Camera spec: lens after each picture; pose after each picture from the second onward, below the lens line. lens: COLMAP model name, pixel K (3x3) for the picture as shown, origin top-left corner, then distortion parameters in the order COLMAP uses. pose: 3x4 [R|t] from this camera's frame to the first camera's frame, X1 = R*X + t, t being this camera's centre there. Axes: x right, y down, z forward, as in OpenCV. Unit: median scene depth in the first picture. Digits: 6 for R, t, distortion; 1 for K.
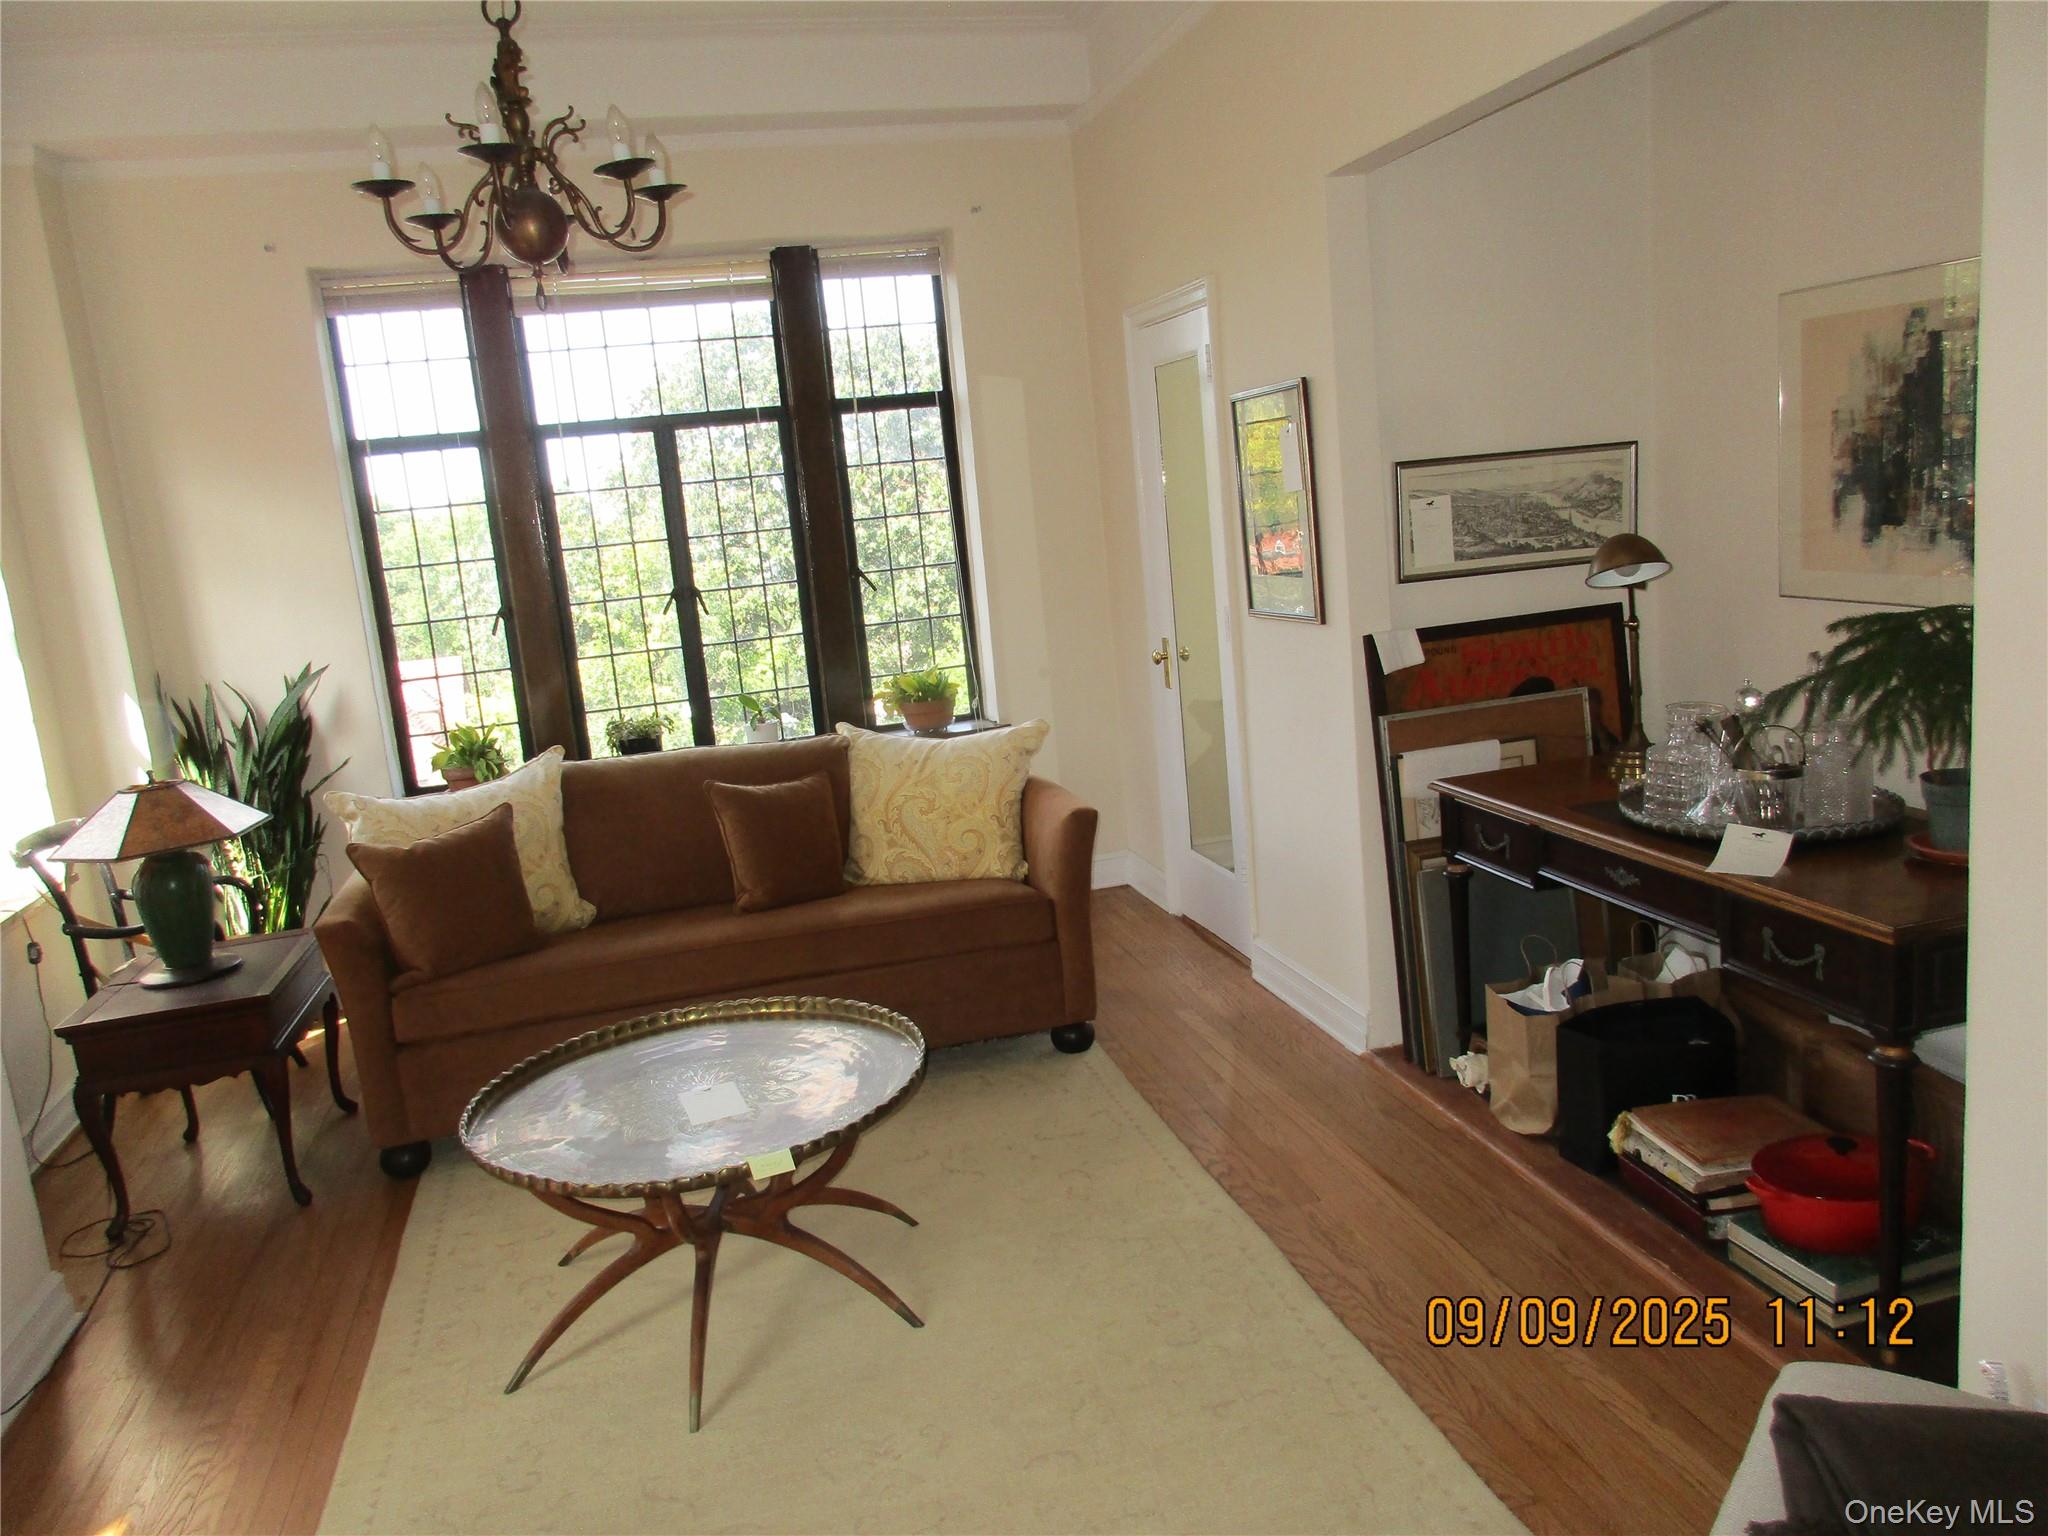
lens RADIAL K [[1489.5, 0, 1035.7], [0, 1489.5, 755.6], [0, 0, 1]] dist [-0.017384, 0.002871]
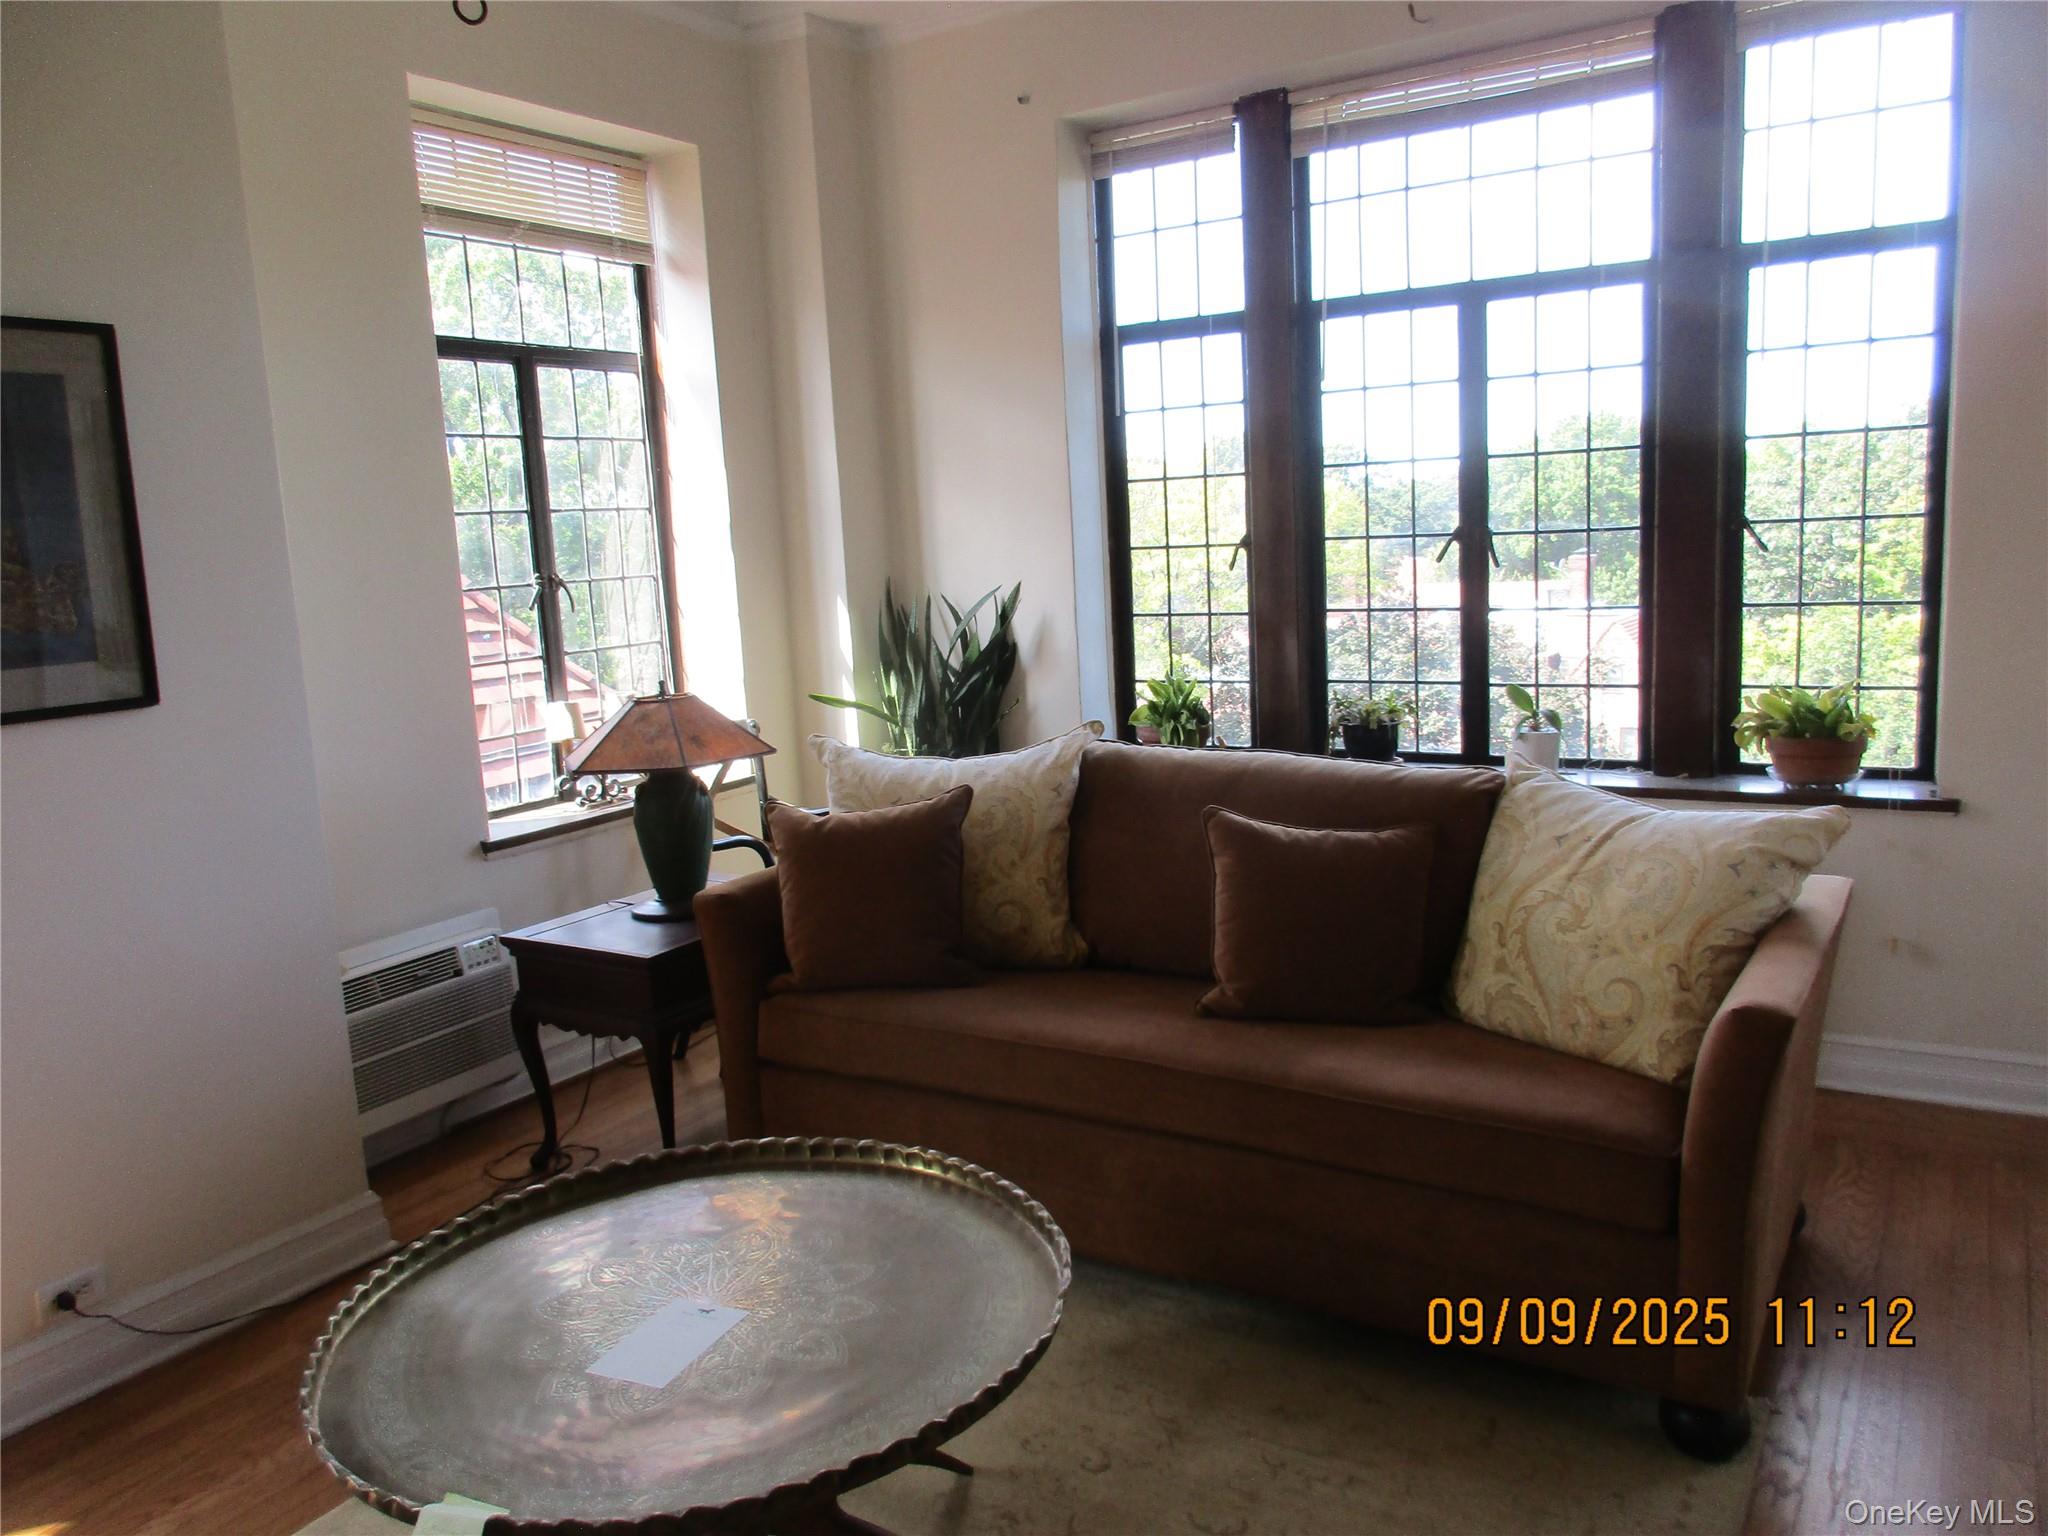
lens RADIAL K [[1522.4, 0, 1024.0], [0, 1522.4, 768.0], [0, 0, 1]] dist [-0.011004, -0.003775]
pose [[0.688116, 0.172634, -0.704765, 0.160385], [-0.140311, 0.984611, 0.104187, -0.047617], [0.711905, 0.027193, 0.701749, 0.362254]]
